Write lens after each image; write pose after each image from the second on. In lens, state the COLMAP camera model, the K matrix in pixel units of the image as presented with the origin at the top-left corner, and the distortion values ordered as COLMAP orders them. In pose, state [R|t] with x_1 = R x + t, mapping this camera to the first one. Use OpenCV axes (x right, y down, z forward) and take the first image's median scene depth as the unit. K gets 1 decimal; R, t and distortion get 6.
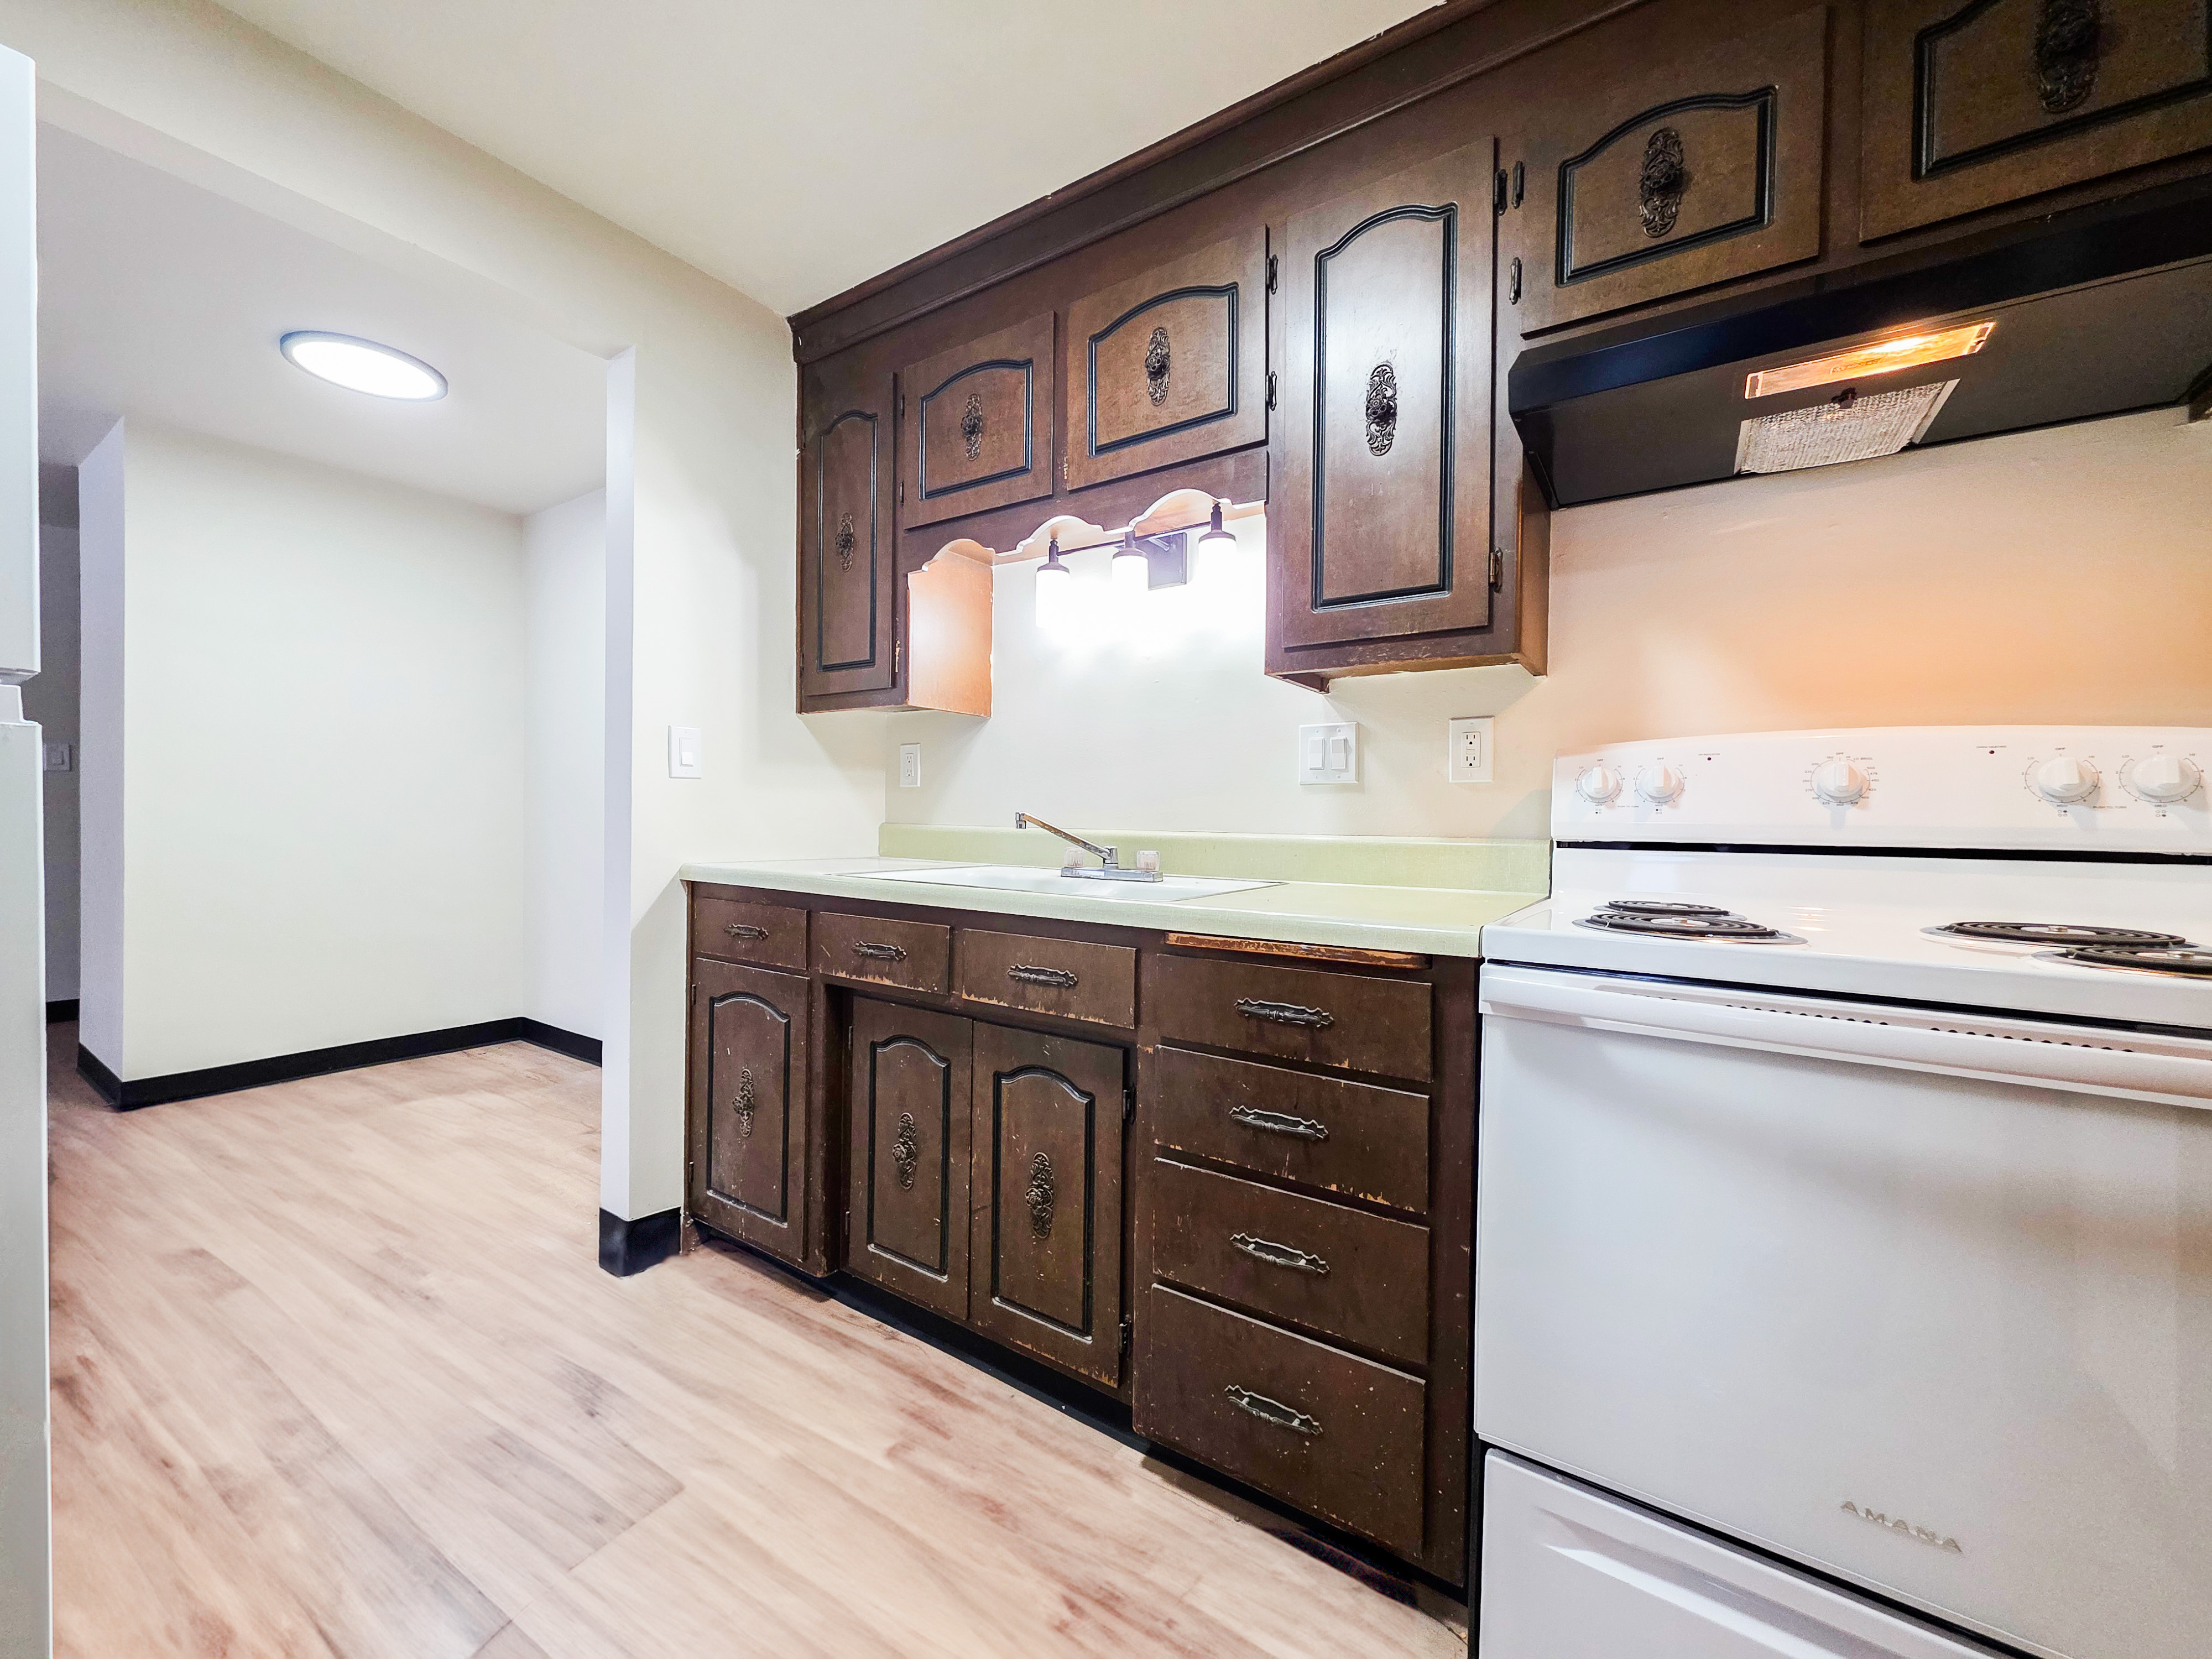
lens RADIAL K [[881.5, 0, 1096.3], [0, 881.5, 826.6], [0, 0, 1]] dist [0.001075, 0.000191]
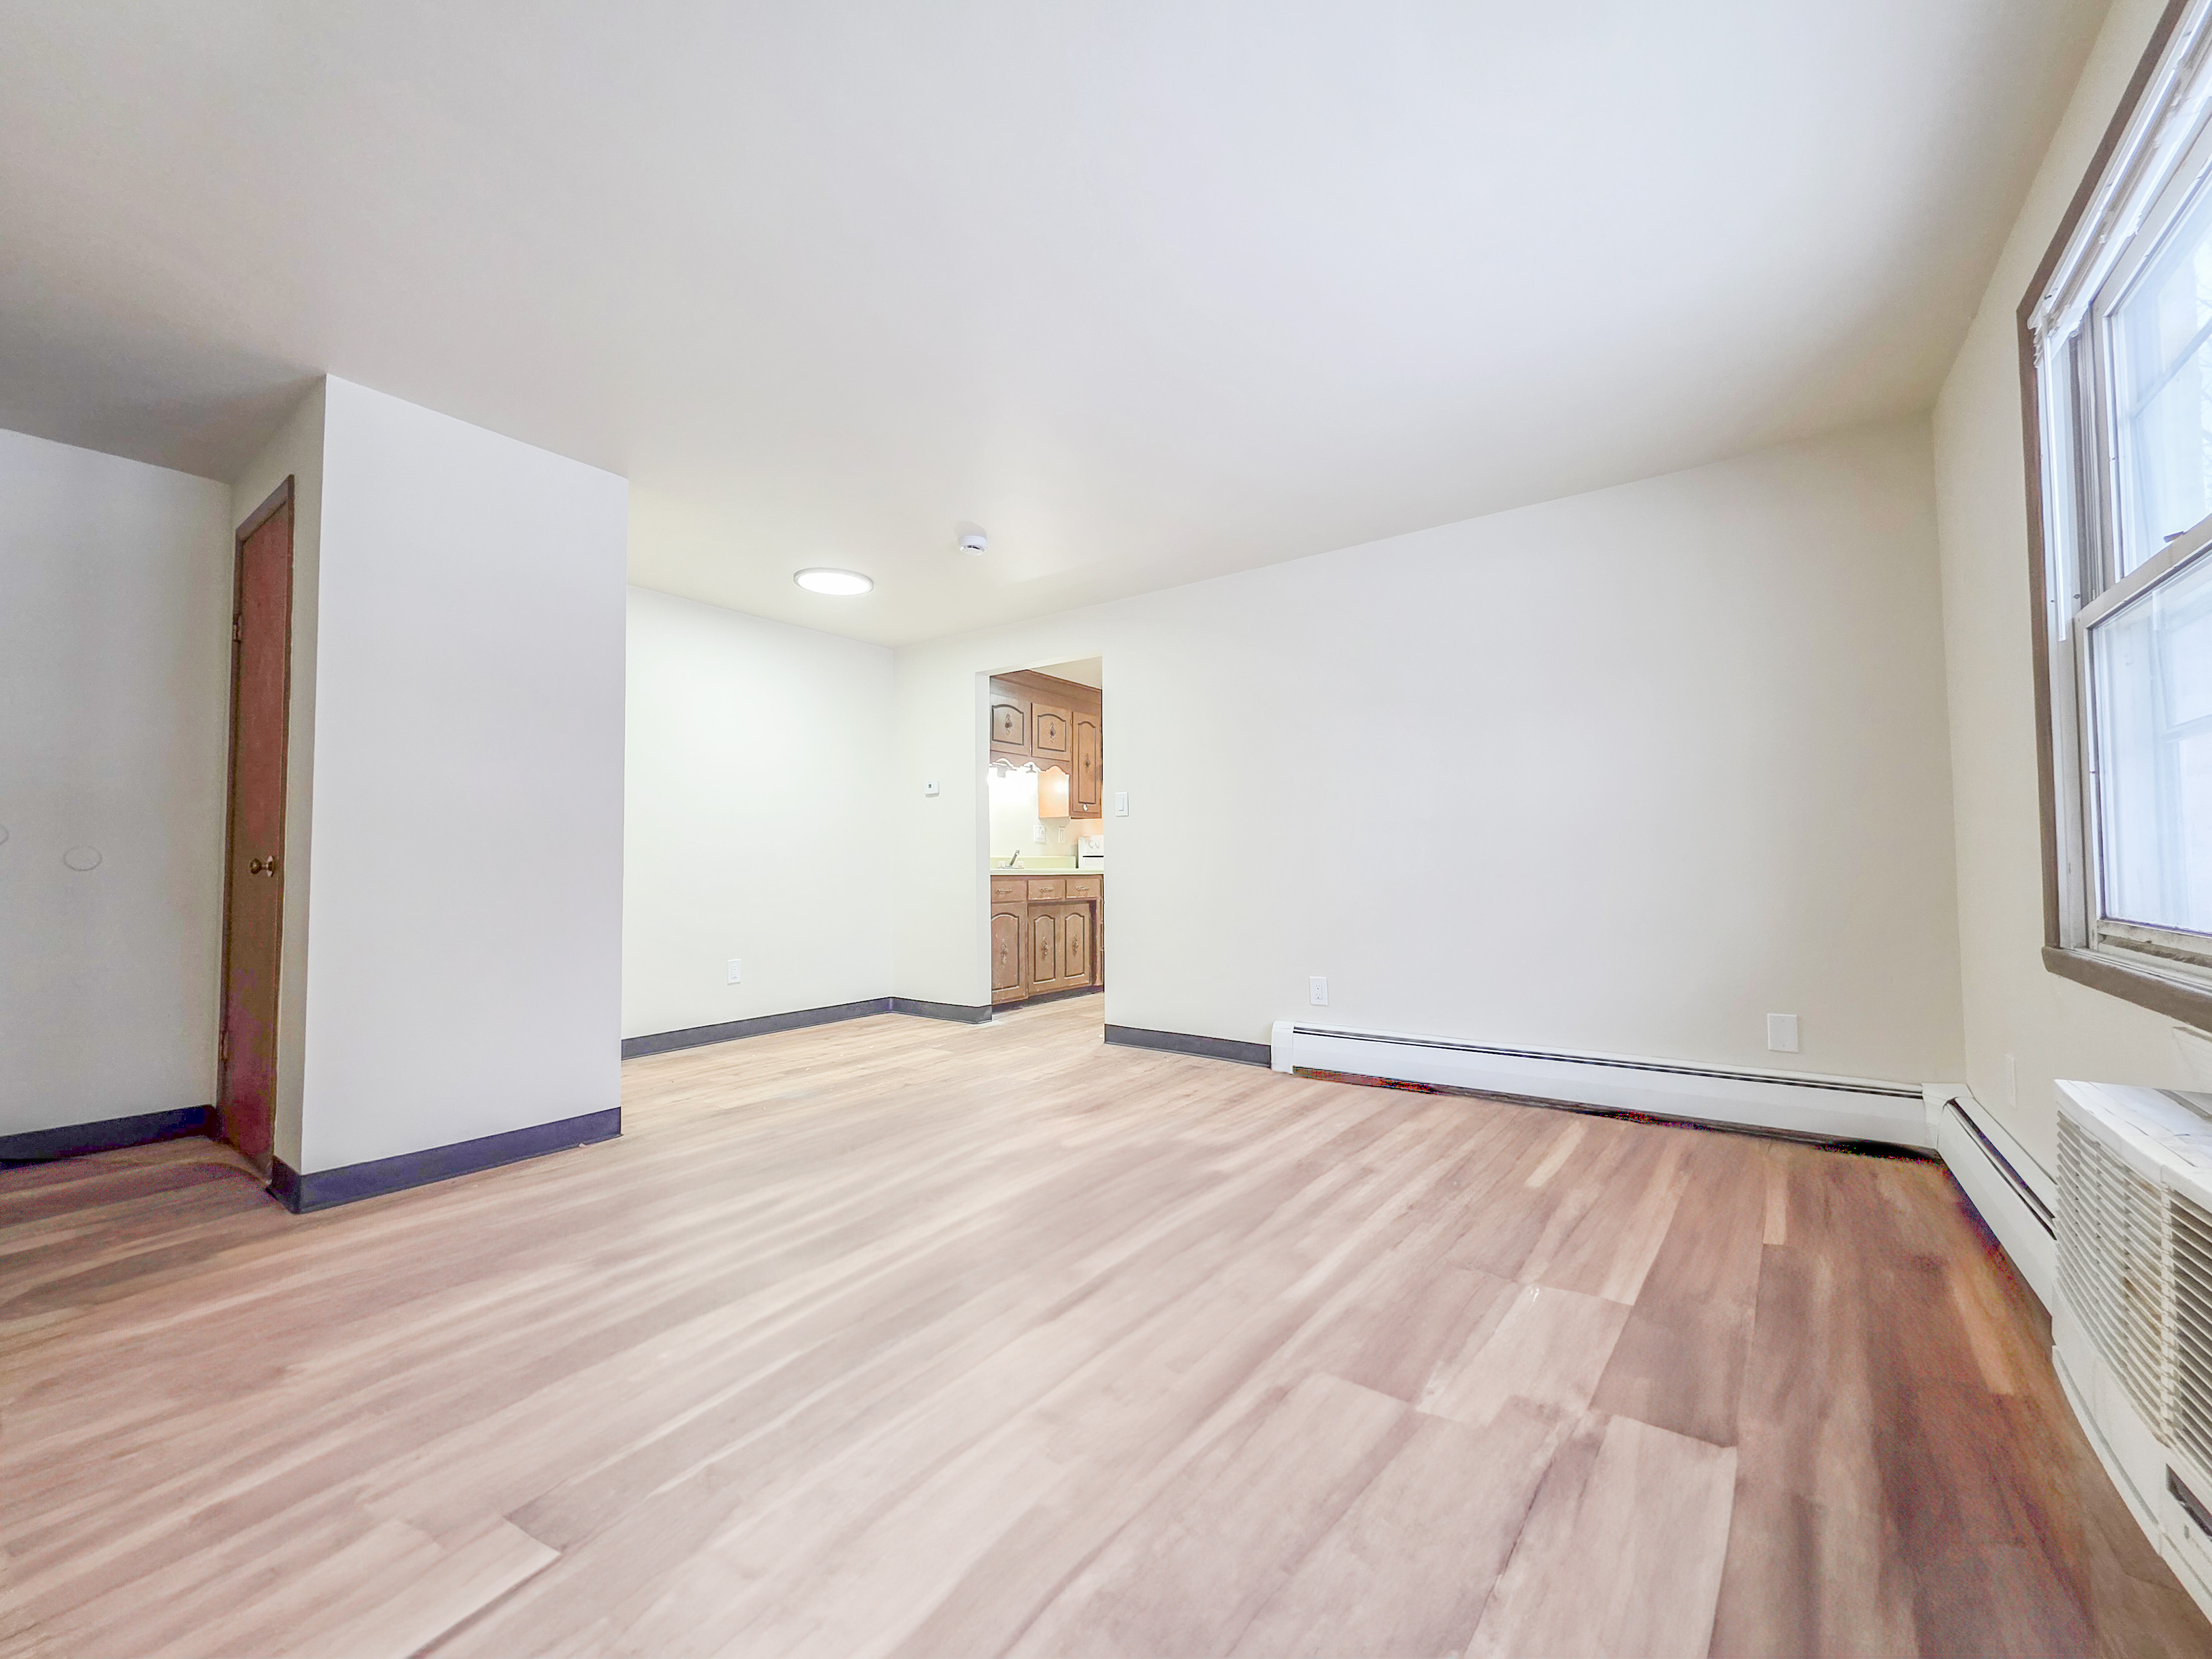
lens RADIAL K [[881.5, 0, 1096.3], [0, 881.5, 826.6], [0, 0, 1]] dist [0.001075, 0.000191]
pose [[0.026414, 0.031671, 0.999149, -3.643950], [0.016397, 0.999350, -0.032110, 0.009065], [-0.999517, 0.017231, 0.025878, 0.707283]]
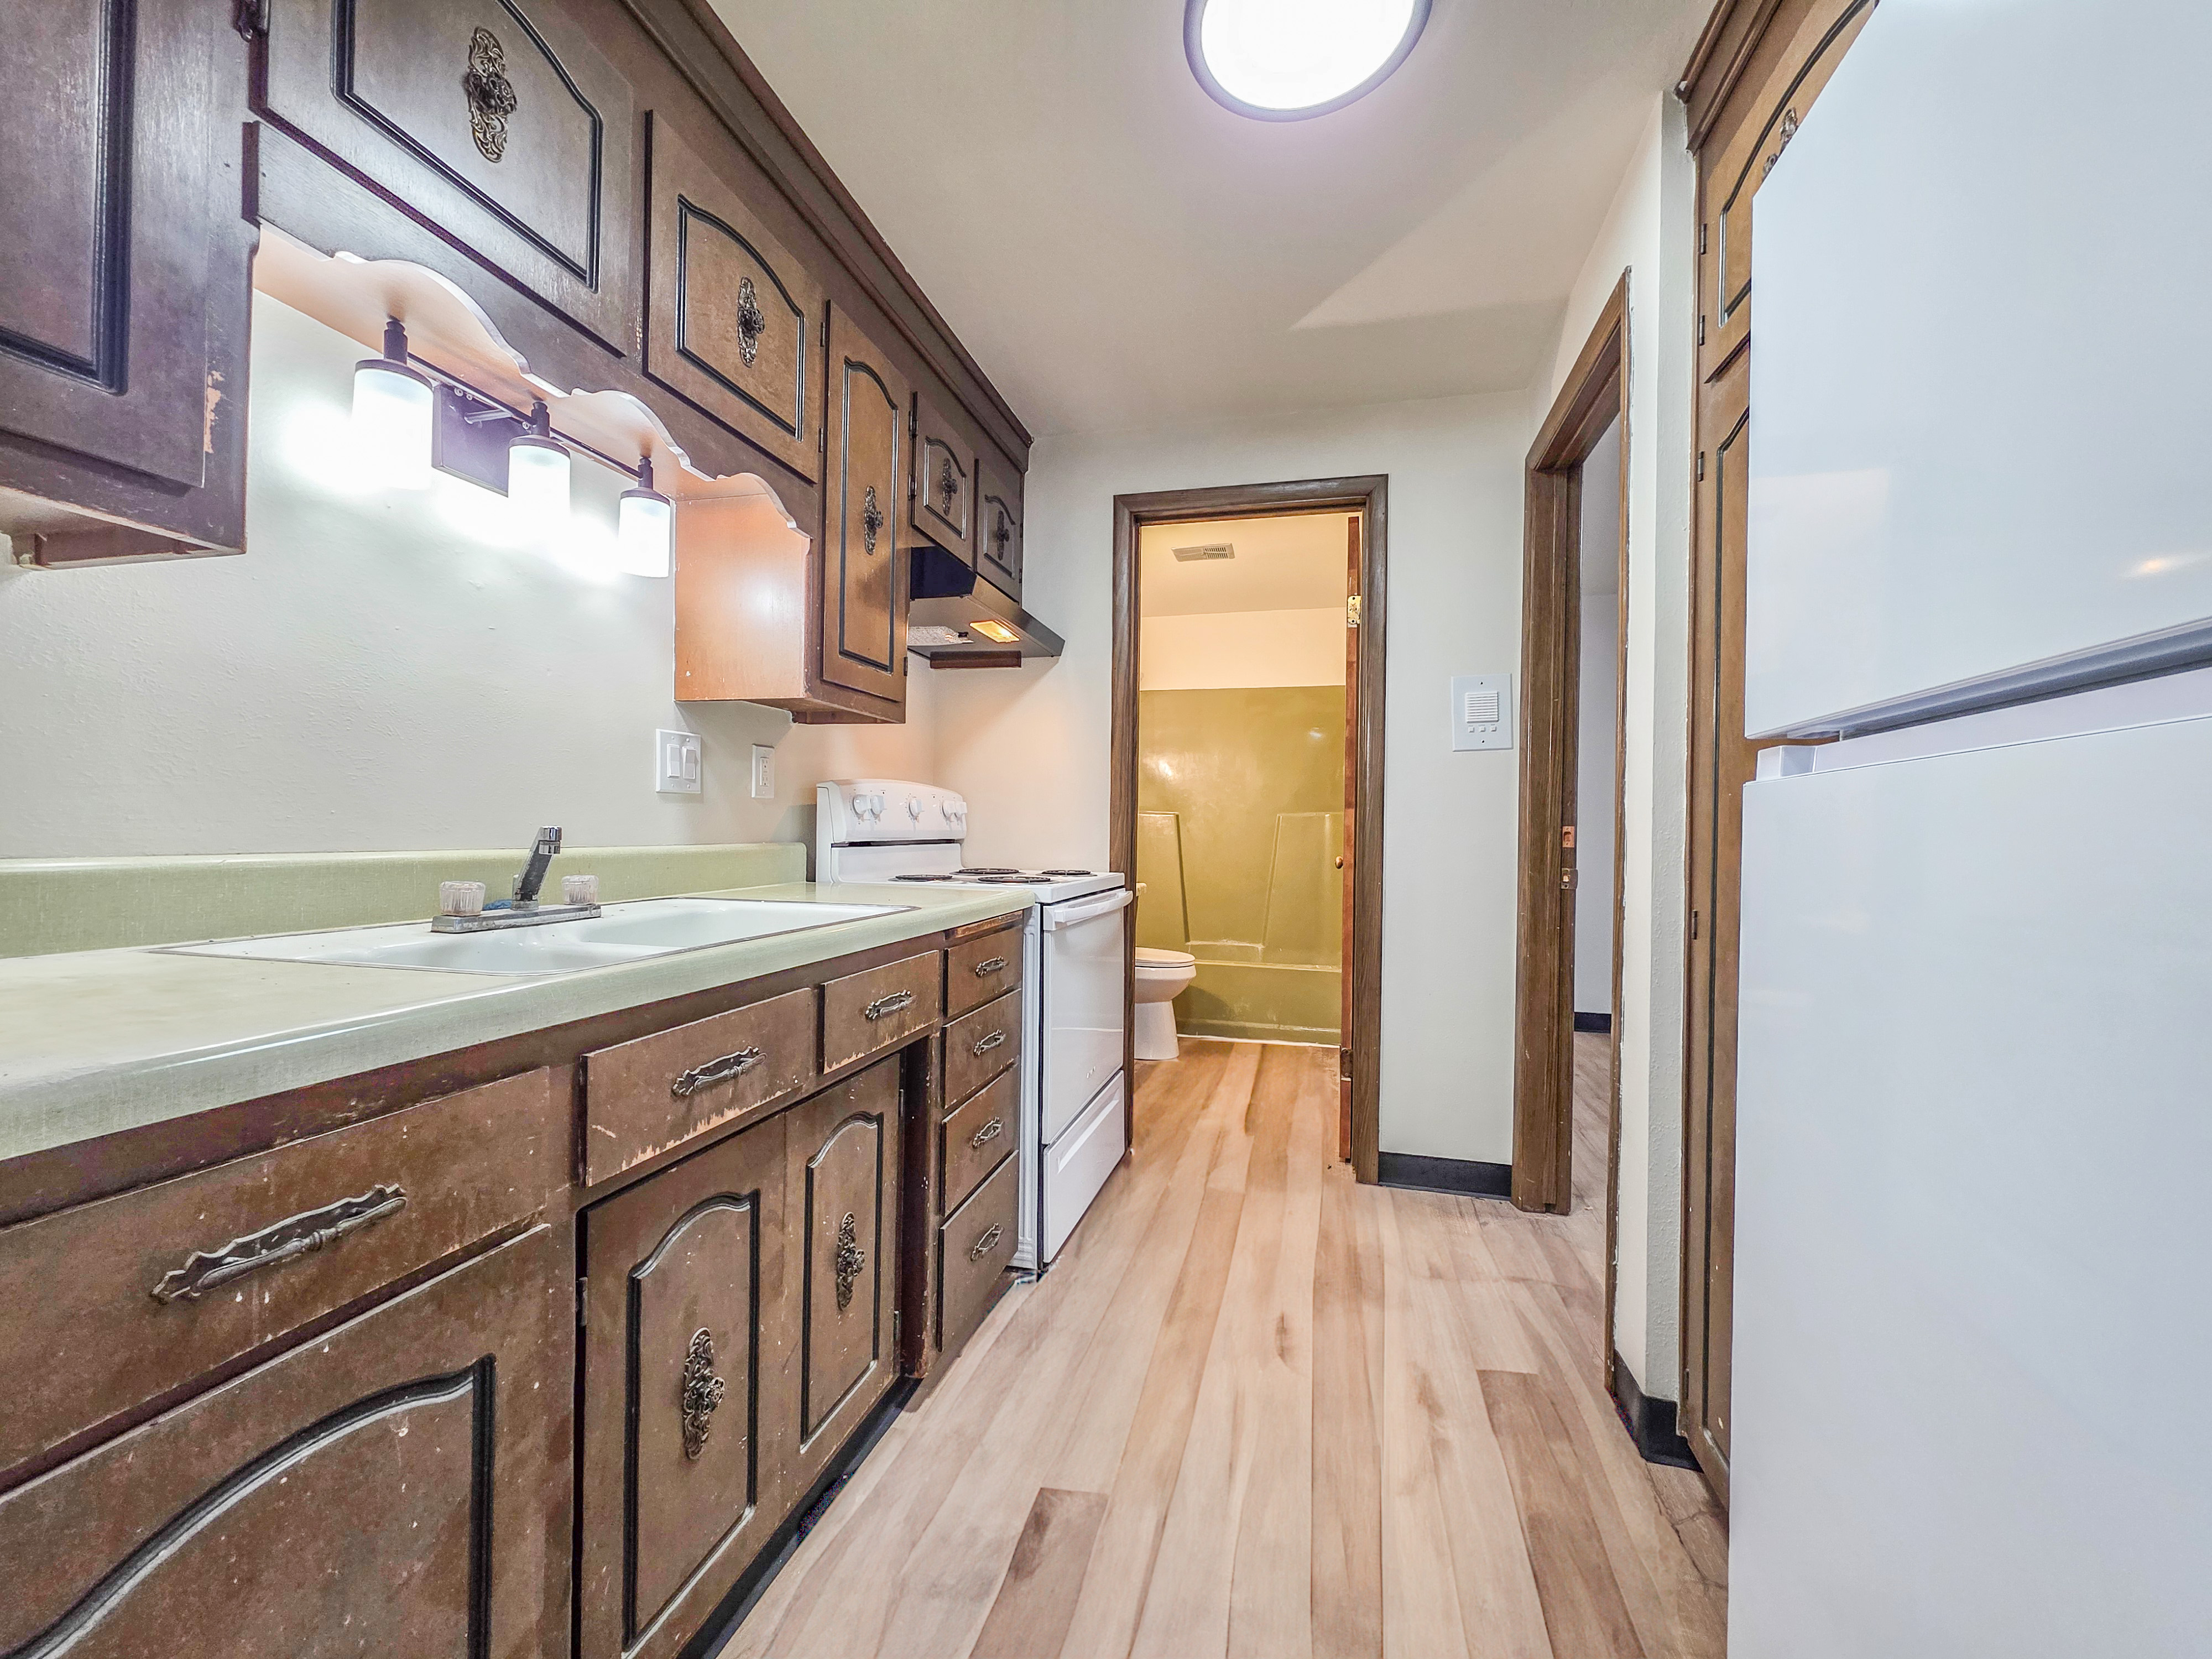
lens RADIAL K [[881.5, 0, 1096.3], [0, 881.5, 826.6], [0, 0, 1]] dist [0.001075, 0.000191]
pose [[-0.345890, -0.016121, 0.938137, -0.872655], [-0.009476, 0.999861, 0.013688, -0.031037], [-0.938227, -0.004155, -0.345994, 0.959136]]
